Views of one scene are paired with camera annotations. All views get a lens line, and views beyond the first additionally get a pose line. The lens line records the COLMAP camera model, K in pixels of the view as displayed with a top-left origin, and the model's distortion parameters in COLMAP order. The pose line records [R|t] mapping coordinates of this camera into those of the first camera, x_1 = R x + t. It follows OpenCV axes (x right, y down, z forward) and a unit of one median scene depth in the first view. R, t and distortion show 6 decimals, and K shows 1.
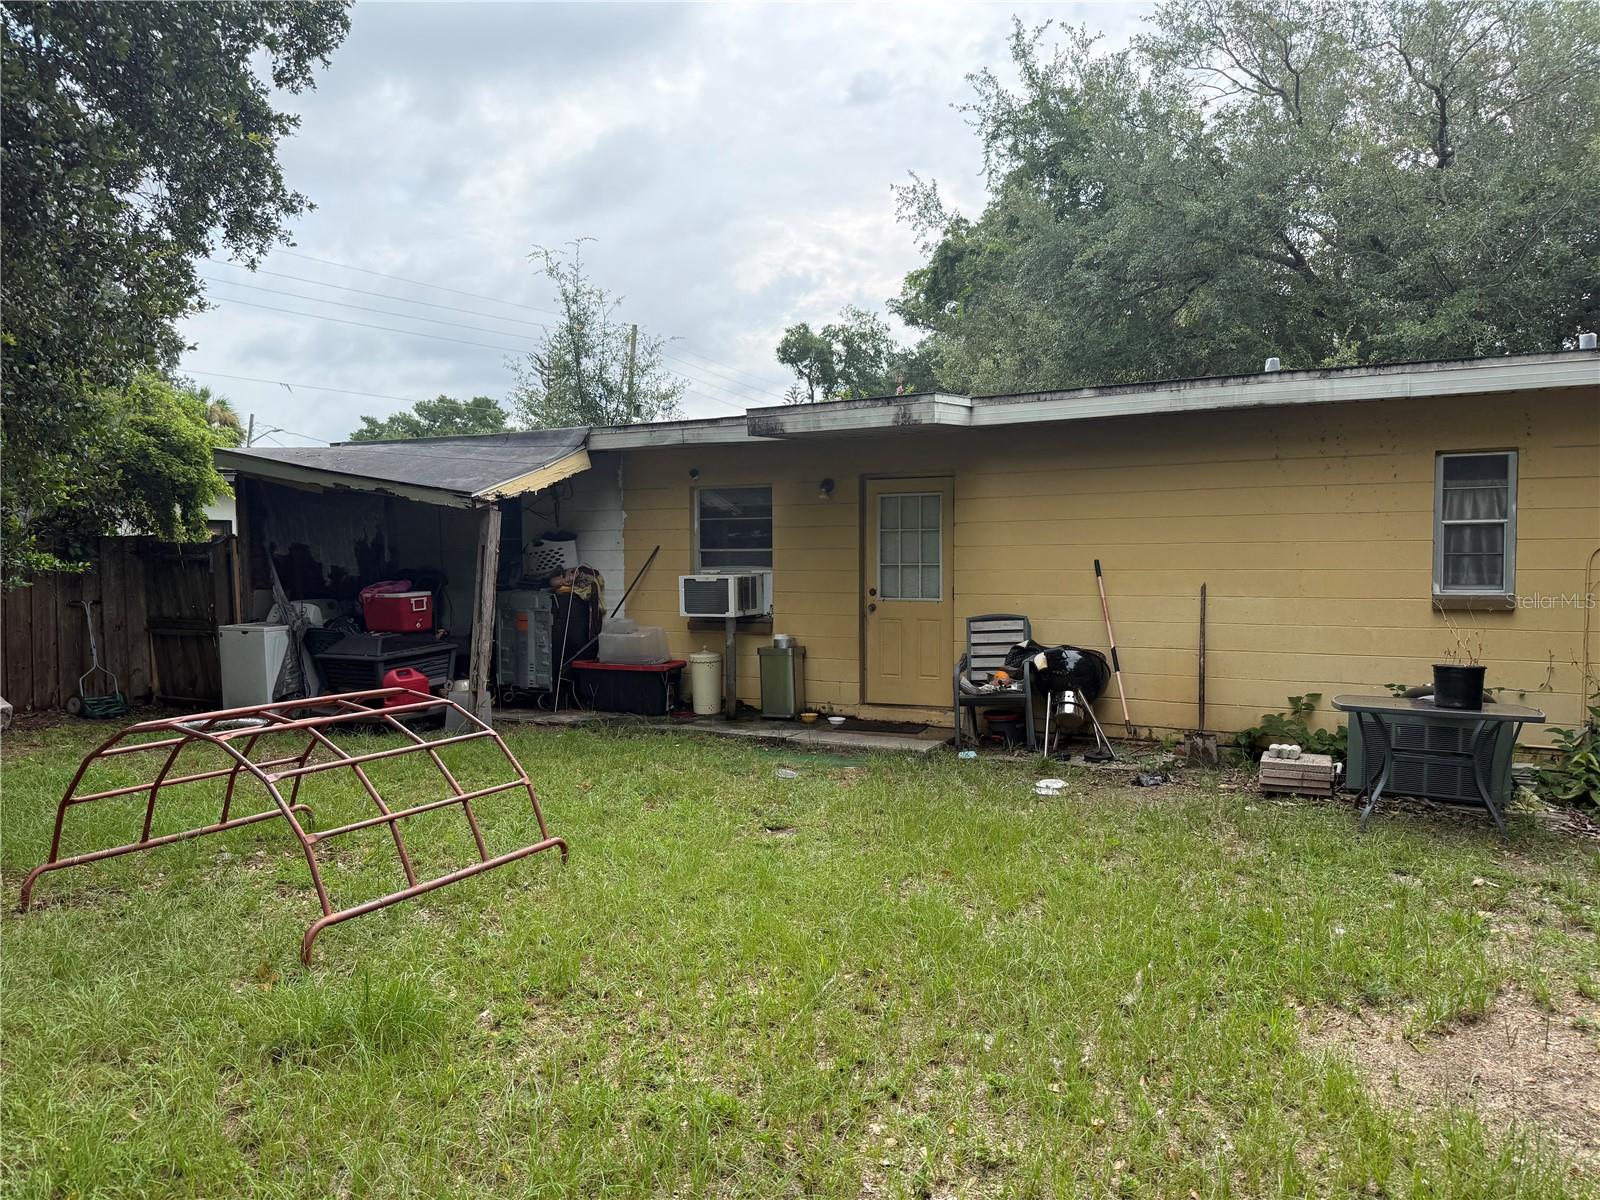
lens RADIAL K [[1128.3, 0, 817.2], [0, 1128.3, 589.8], [0, 0, 1]] dist [0.053227, -0.054801]
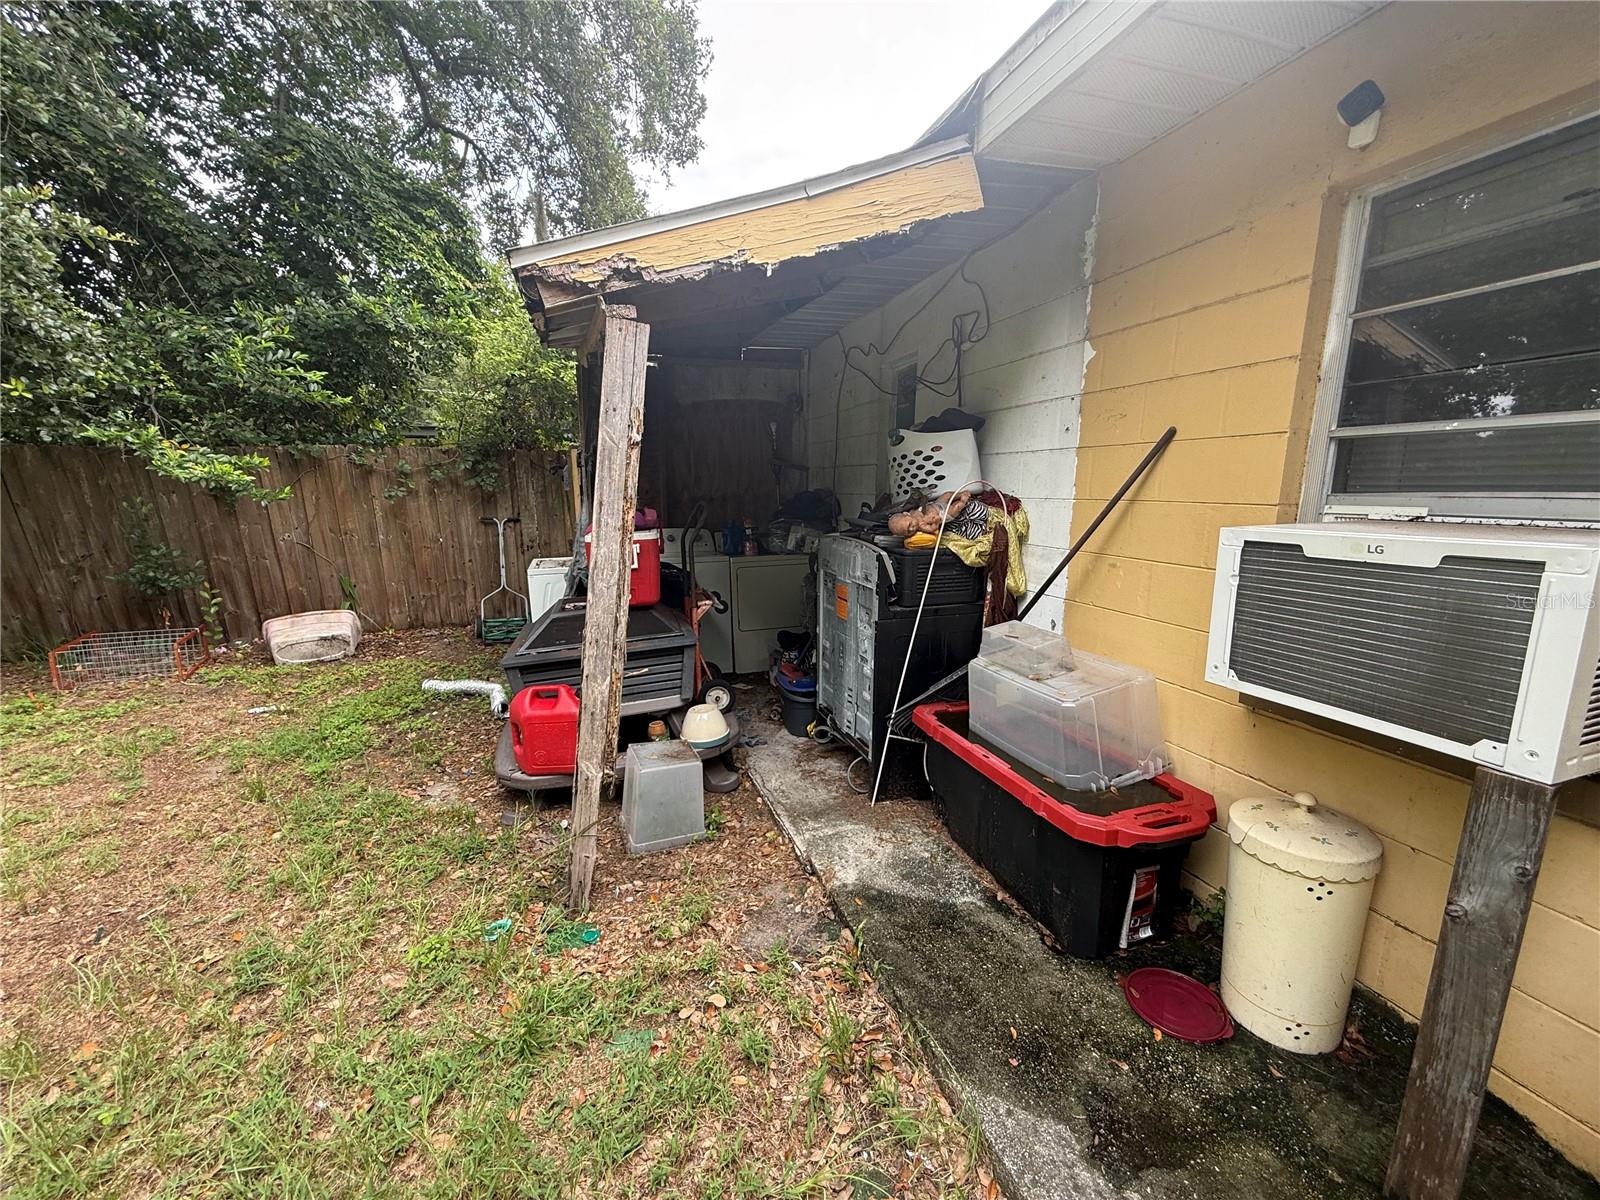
lens RADIAL K [[626.8, 0, 807.5], [0, 626.8, 600.1], [0, 0, 1]] dist [-0.002316, 0.001526]
pose [[0.728036, 0.132046, -0.672702, -0.088835], [-0.032834, 0.986864, 0.158179, -0.014436], [0.684752, -0.093072, 0.722808, 0.793466]]
